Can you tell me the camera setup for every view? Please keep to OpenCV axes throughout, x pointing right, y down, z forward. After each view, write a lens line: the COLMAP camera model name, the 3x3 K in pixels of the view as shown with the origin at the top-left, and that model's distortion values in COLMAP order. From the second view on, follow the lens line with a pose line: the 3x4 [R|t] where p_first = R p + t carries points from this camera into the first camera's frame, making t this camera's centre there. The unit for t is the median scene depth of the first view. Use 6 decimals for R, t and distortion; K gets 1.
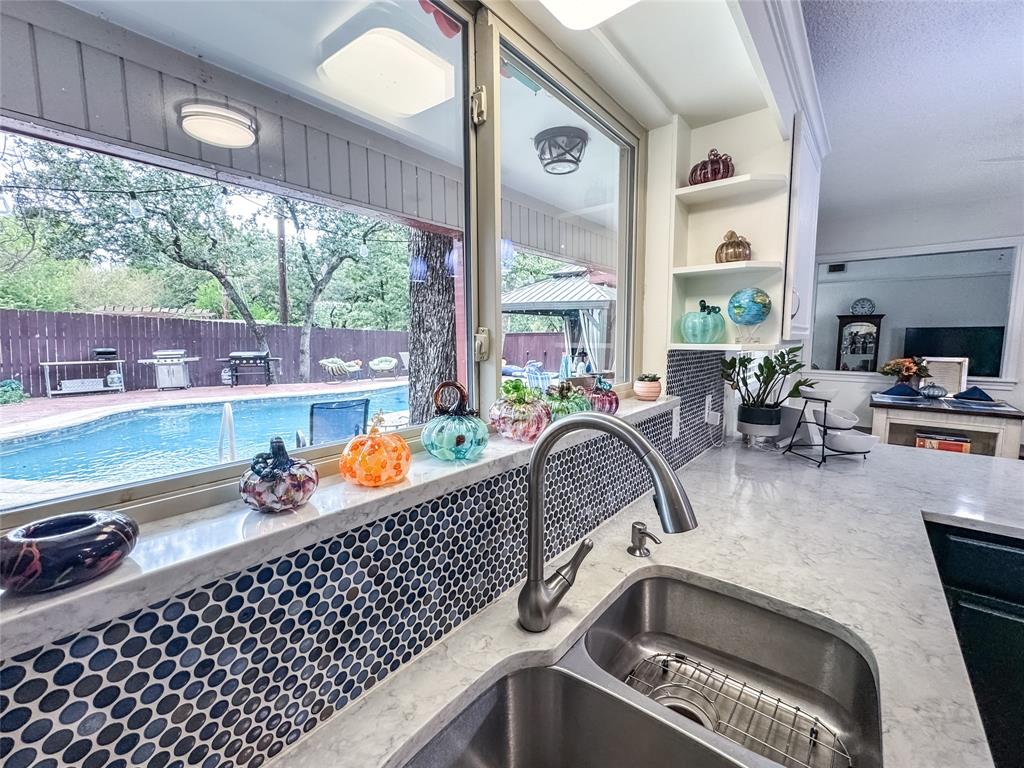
lens RADIAL K [[424.5, 0, 512.0], [0, 424.5, 384.0], [0, 0, 1]] dist [-0.001023, 0.000268]
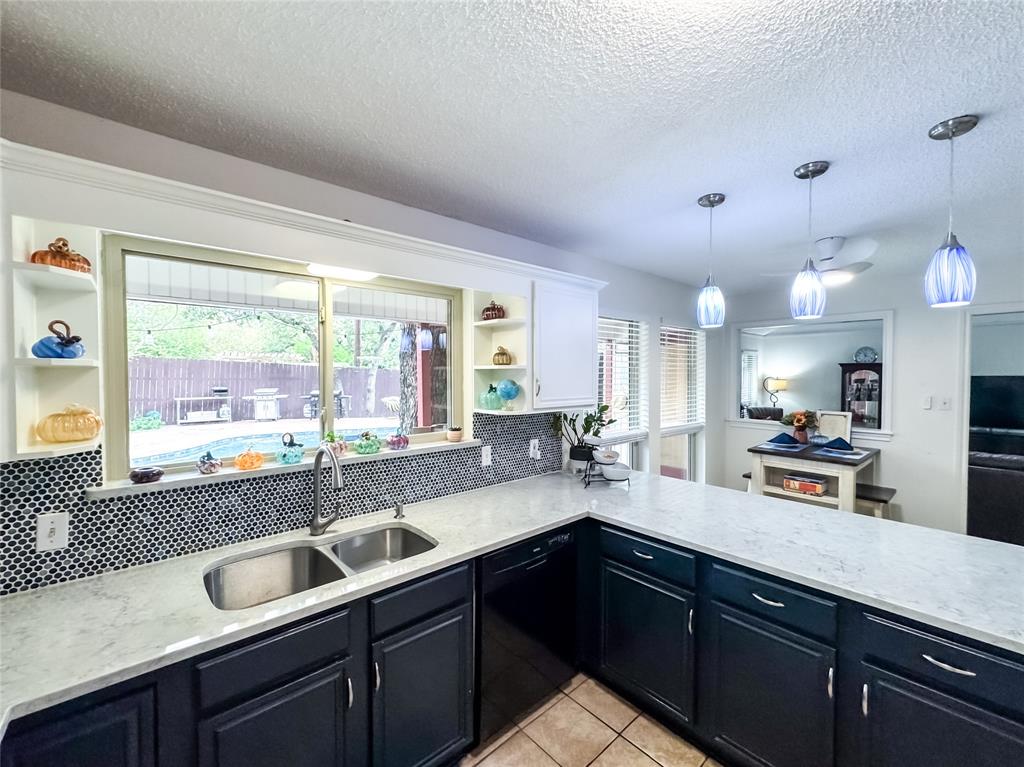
lens RADIAL K [[412.7, 0, 512.0], [0, 412.7, 383.5], [0, 0, 1]] dist [0.000727, -0.000104]
pose [[0.987506, 0.006434, -0.157450, 0.955030], [-0.020236, 0.996071, -0.086214, -0.068278], [0.156277, 0.088324, 0.983756, -0.766731]]
